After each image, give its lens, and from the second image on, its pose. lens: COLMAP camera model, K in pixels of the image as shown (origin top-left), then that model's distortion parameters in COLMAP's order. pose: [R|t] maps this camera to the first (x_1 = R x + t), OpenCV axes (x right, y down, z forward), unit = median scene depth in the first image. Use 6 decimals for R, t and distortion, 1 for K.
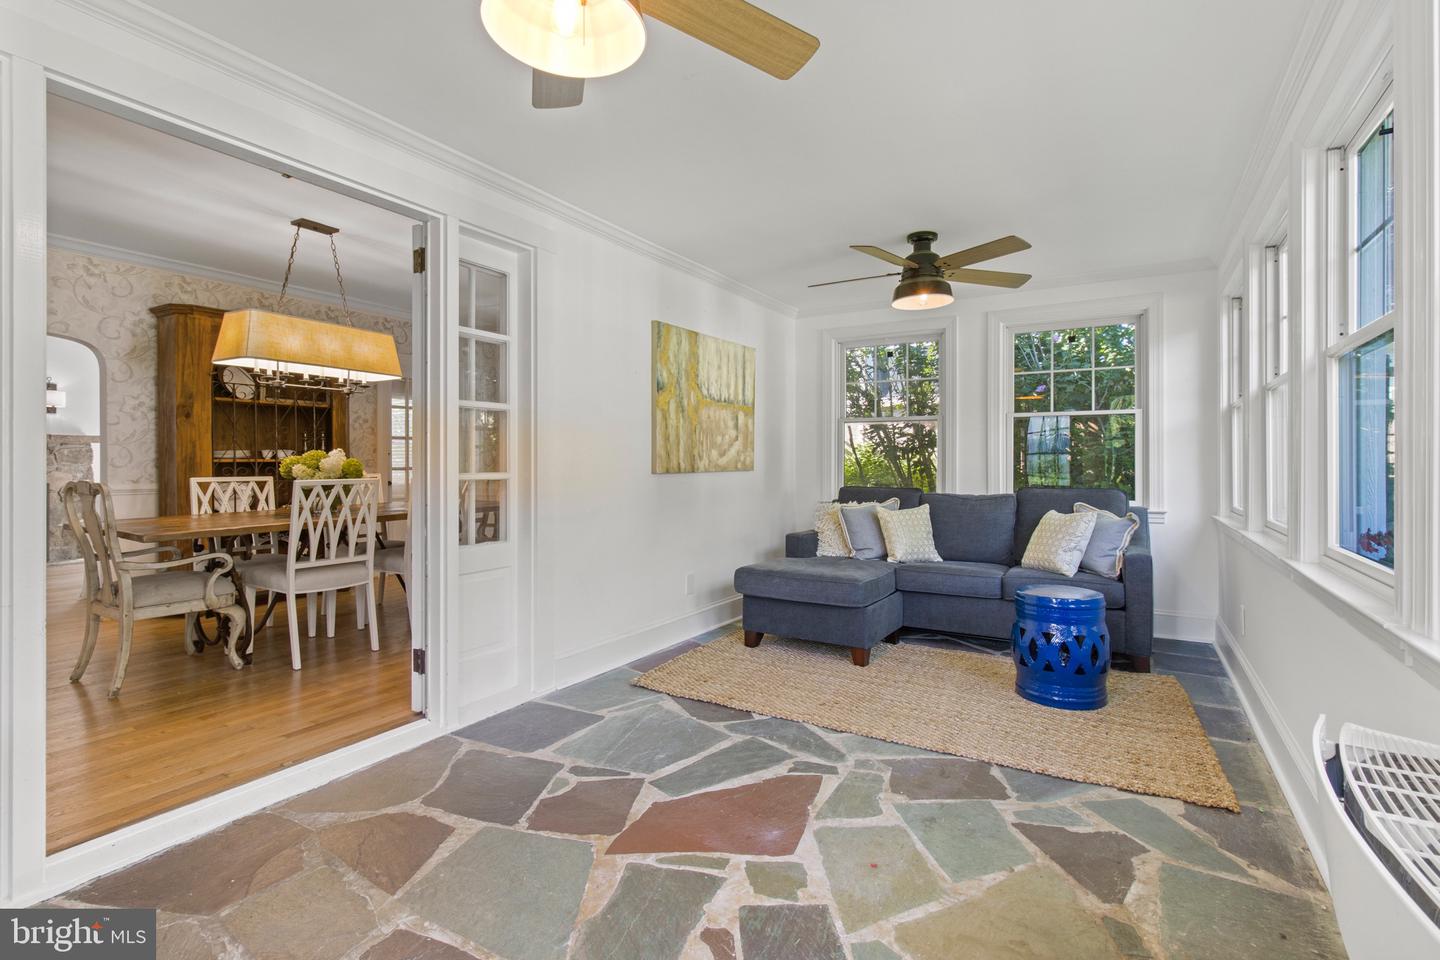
lens RADIAL K [[663.0, 0, 707.1], [0, 663.0, 470.0], [0, 0, 1]] dist [0.000325, 0.001097]
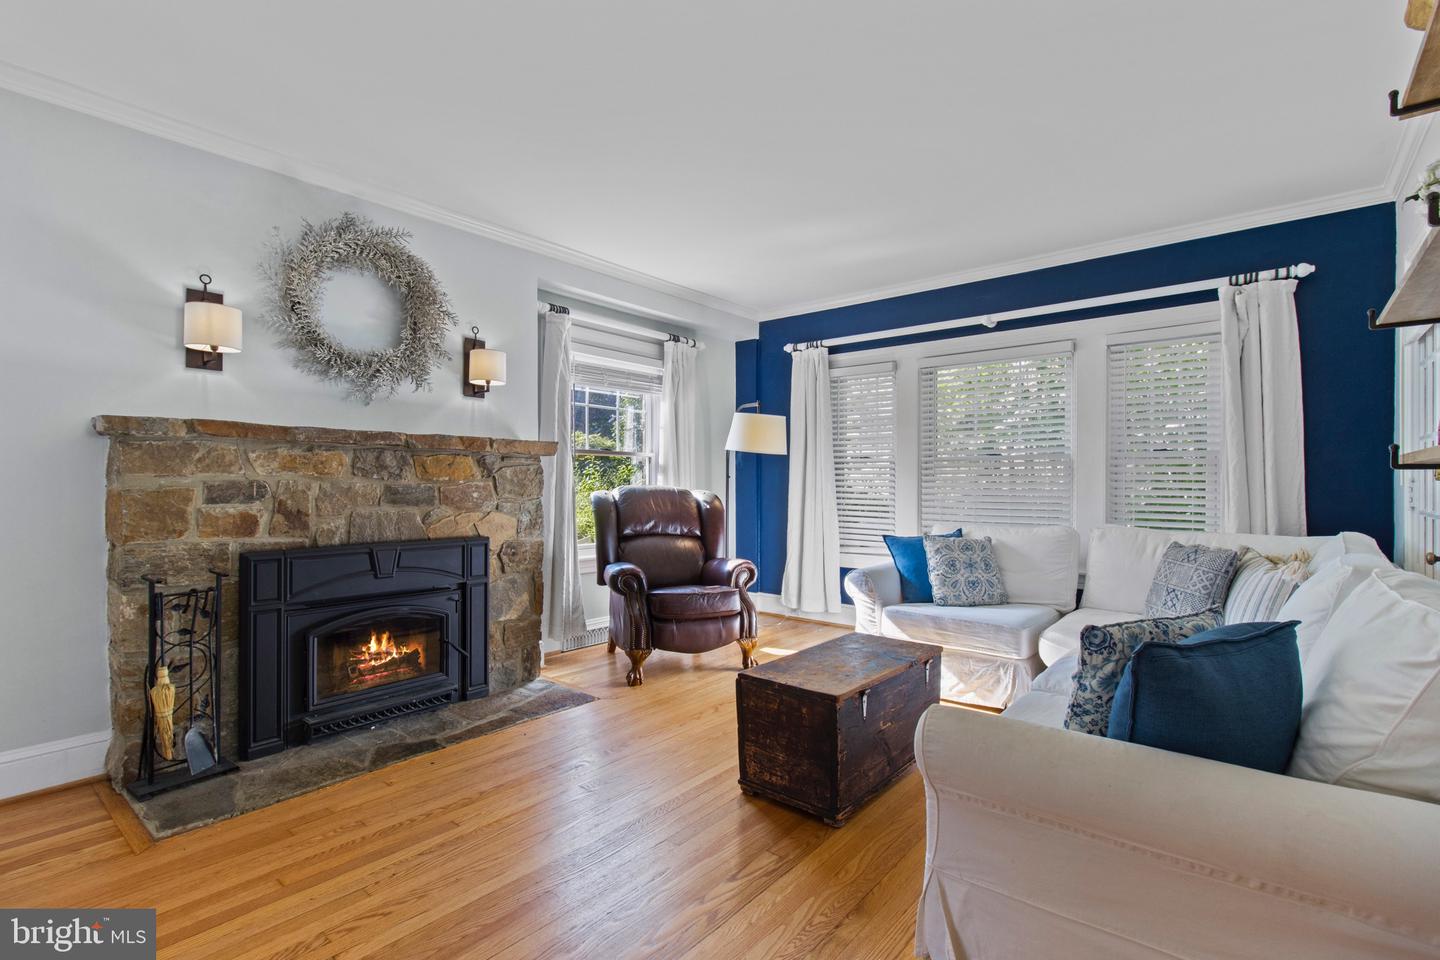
lens RADIAL K [[663.0, 0, 729.9], [0, 663.0, 486.1], [0, 0, 1]] dist [0.000325, 0.001097]
pose [[0.991765, -0.004200, -0.127999, -1.126379], [0.004098, 0.999991, -0.001066, -0.025043], [0.128002, 0.000533, 0.991774, 0.802378]]
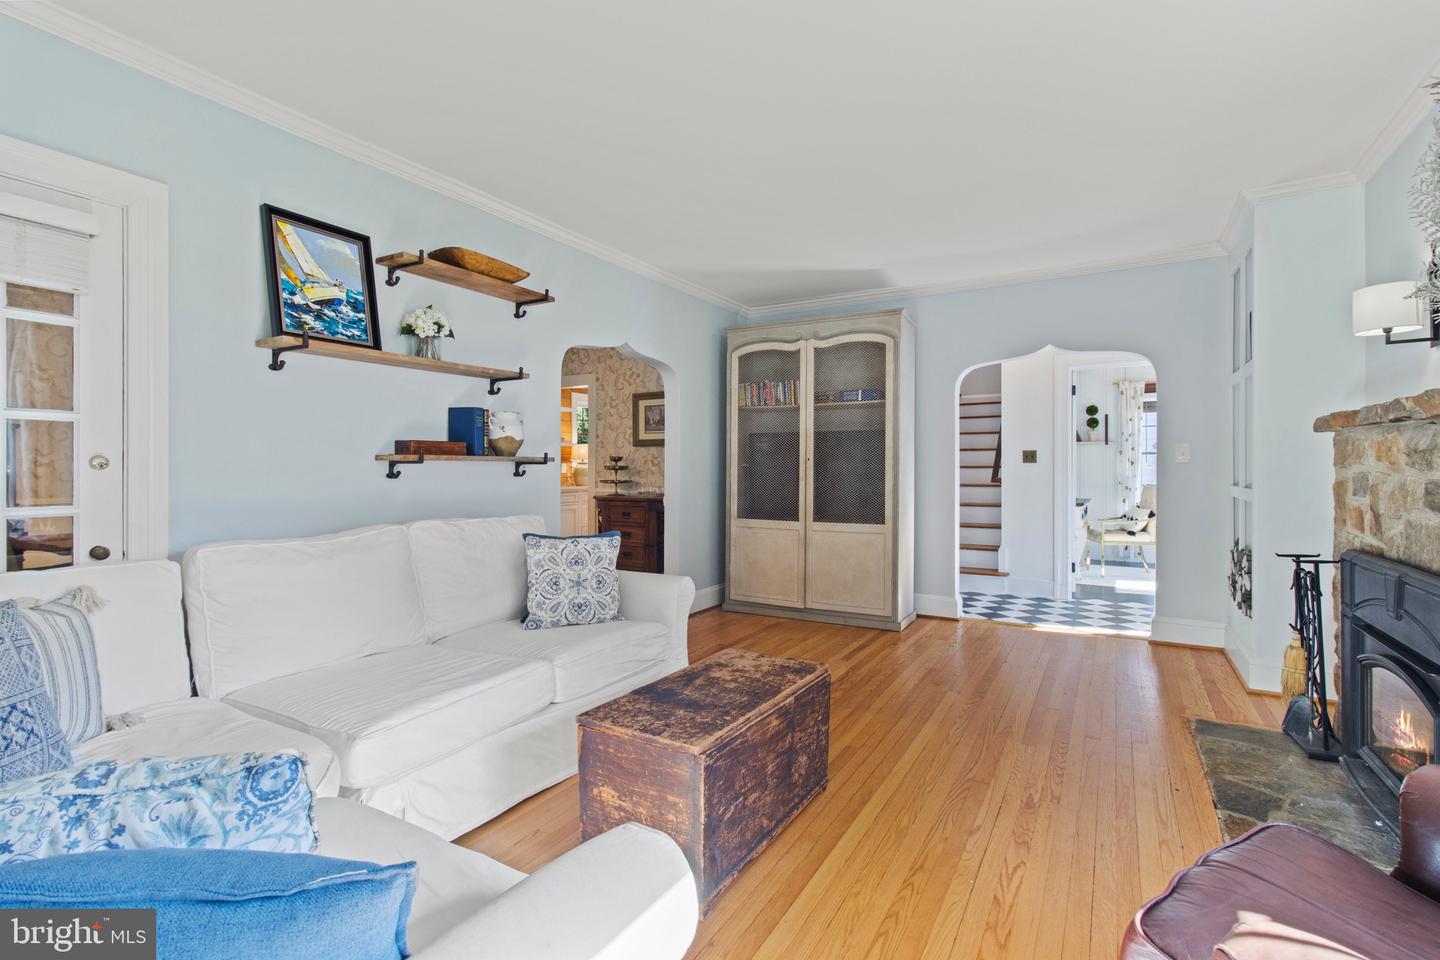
lens RADIAL K [[663.0, 0, 720.0], [0, 663.0, 469.8], [0, 0, 1]] dist [0.000325, 0.001097]
pose [[-0.999822, -0.008149, -0.017030, -1.093314], [-0.008280, 0.999936, 0.007647, -0.034519], [0.016967, 0.007787, -0.999826, 1.809888]]
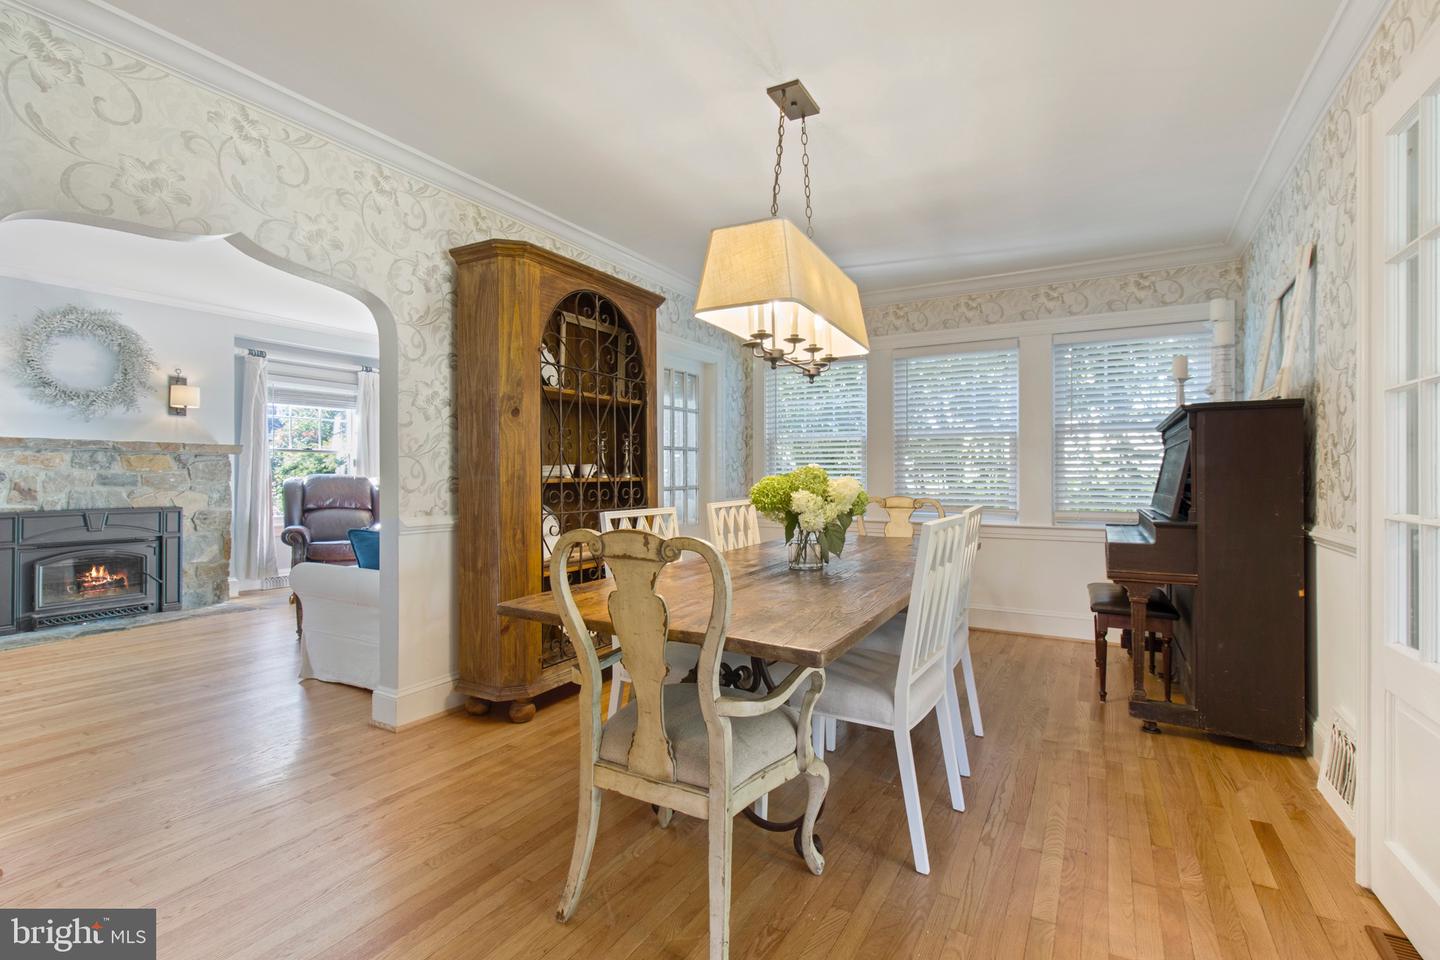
lens RADIAL K [[663.0, 0, 724.3], [0, 663.0, 472.2], [0, 0, 1]] dist [0.000325, 0.001097]
pose [[0.999716, -0.005449, 0.023199, -0.580758], [0.005621, 0.999957, -0.007379, -0.016630], [-0.023158, 0.007508, 0.999704, 0.337359]]
